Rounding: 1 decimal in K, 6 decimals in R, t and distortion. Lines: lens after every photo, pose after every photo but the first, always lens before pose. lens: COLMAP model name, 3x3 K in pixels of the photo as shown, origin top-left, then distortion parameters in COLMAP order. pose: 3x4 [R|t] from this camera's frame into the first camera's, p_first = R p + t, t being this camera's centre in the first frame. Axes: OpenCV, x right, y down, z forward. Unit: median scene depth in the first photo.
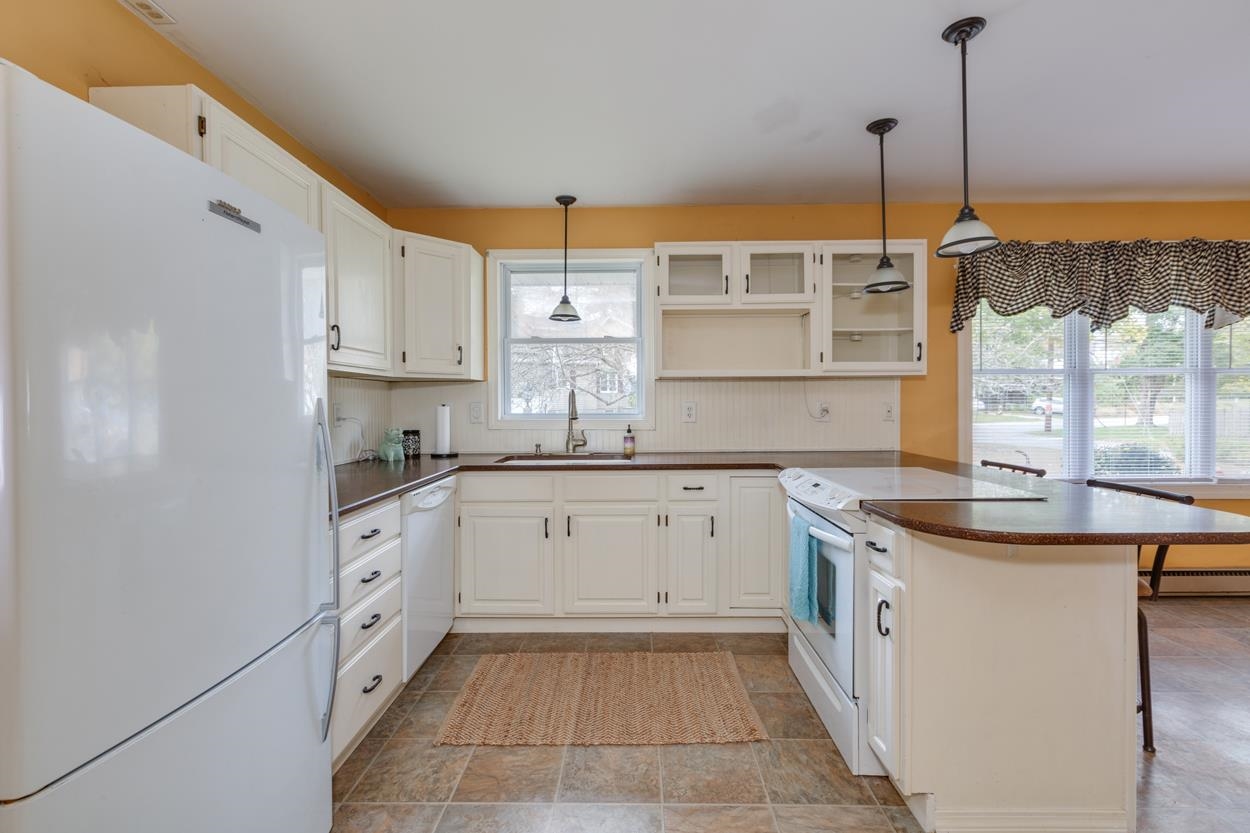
lens RADIAL K [[557.1, 0, 615.4], [0, 557.1, 411.3], [0, 0, 1]] dist [-0.000809, -0.001143]
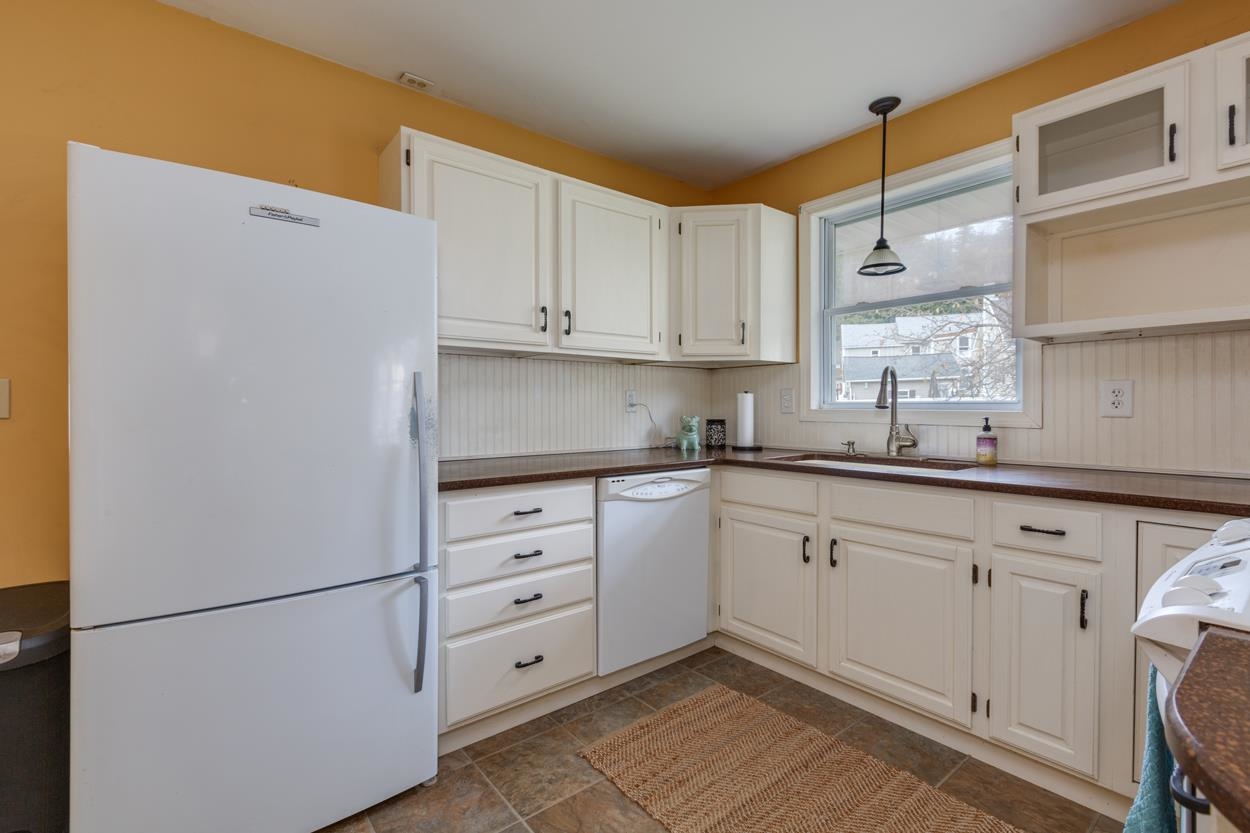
lens RADIAL K [[553.3, 0, 611.0], [0, 553.3, 410.8], [0, 0, 1]] dist [-0.002579, -0.000559]
pose [[0.644090, 0.011110, -0.764869, 0.254732], [-0.013649, 0.999902, 0.003030, 0.021115], [0.764828, 0.008488, 0.644178, 0.289500]]
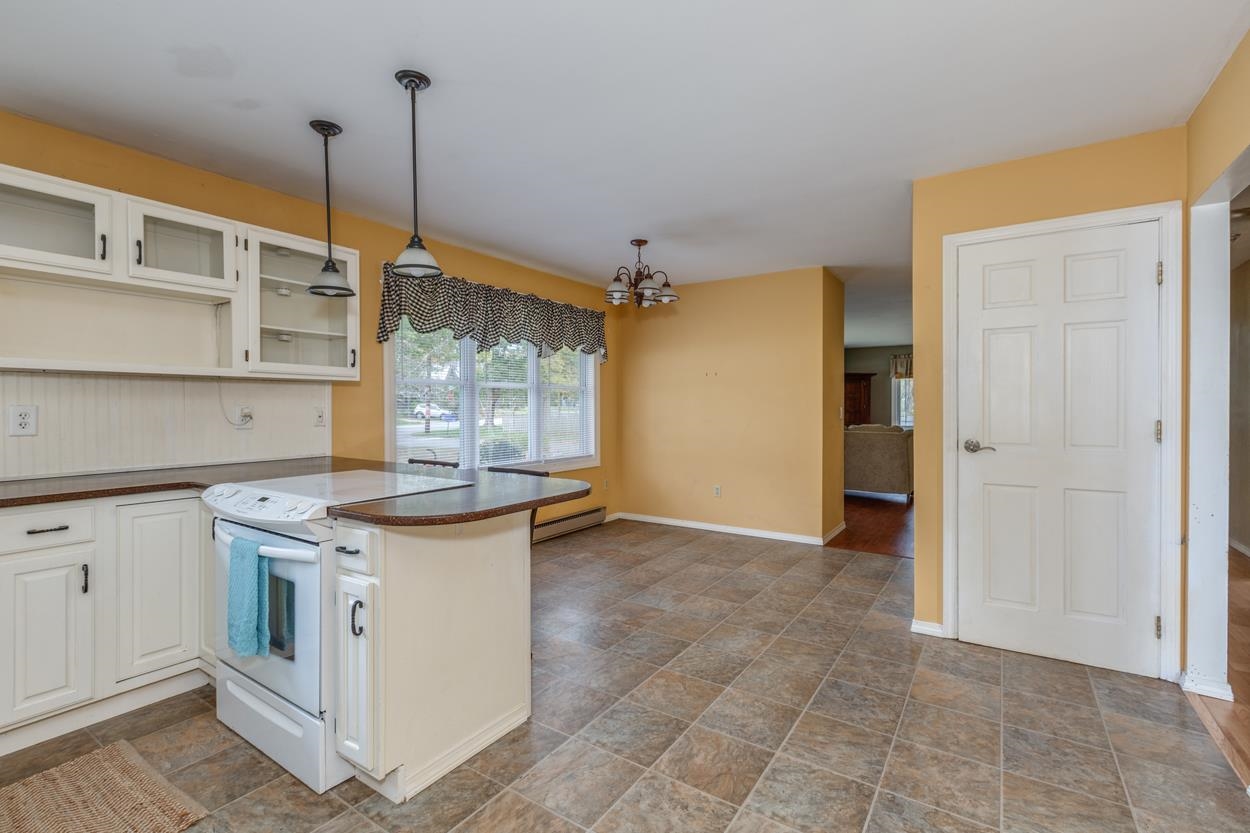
lens RADIAL K [[565.7, 0, 632.5], [0, 565.7, 409.5], [0, 0, 1]] dist [0.002846, -0.000156]
pose [[0.527460, 0.001058, 0.849580, -0.068518], [0.009825, 0.999925, -0.007346, 0.000592], [-0.849523, 0.012222, 0.527409, 0.009564]]
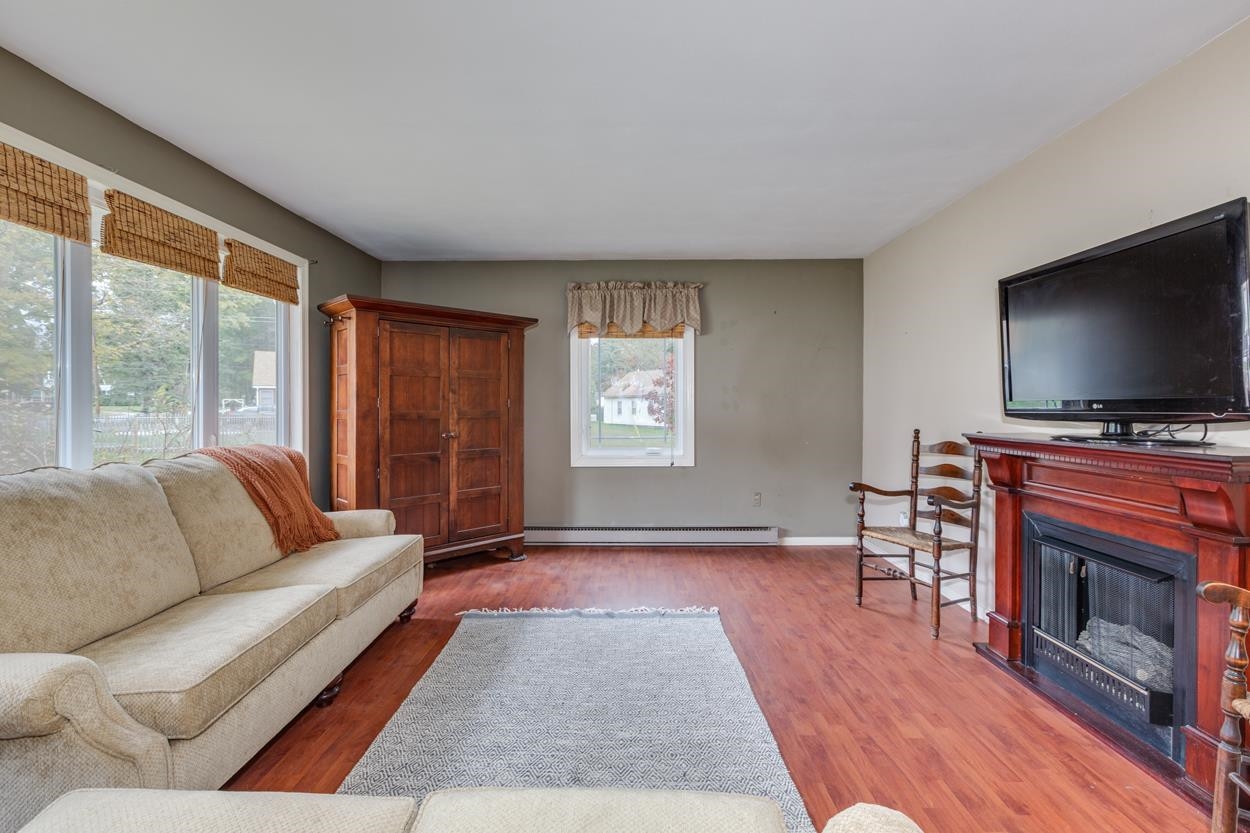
lens RADIAL K [[566.2, 0, 624.5], [0, 566.2, 409.5], [0, 0, 1]] dist [0.001024, -0.000404]
pose [[-0.022735, 0.002143, 0.999739, 2.259476], [0.015295, 0.999881, -0.001796, -0.006028], [-0.999625, 0.015250, -0.022765, 0.384319]]
